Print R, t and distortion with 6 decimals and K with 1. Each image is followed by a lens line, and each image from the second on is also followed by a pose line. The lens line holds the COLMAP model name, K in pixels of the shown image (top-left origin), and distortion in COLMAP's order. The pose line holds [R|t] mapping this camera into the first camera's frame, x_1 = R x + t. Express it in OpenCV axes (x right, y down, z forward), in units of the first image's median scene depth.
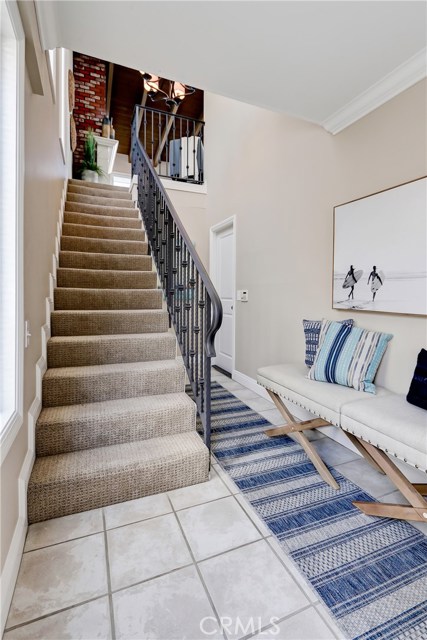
lens RADIAL K [[309.7, 0, 214.4], [0, 309.7, 295.8], [0, 0, 1]] dist [0.003741, -0.000262]
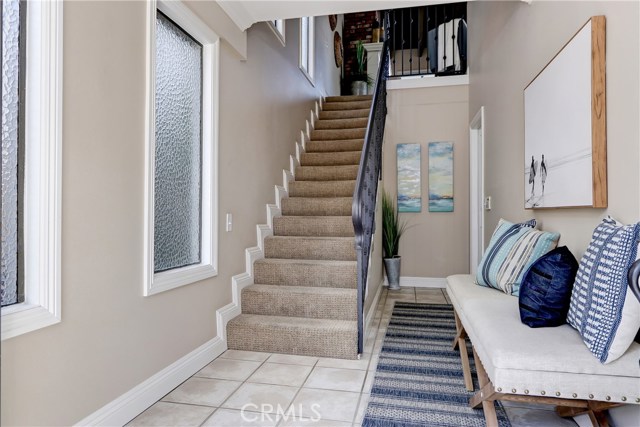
lens RADIAL K [[405.7, 0, 320.0], [0, 405.7, 213.5], [0, 0, 1]] dist [0.002227, 0.000319]
pose [[0.817429, -0.015563, -0.575819, 0.680492], [0.004396, 0.999774, -0.020781, 0.090114], [0.576013, 0.014455, 0.817313, -0.271324]]
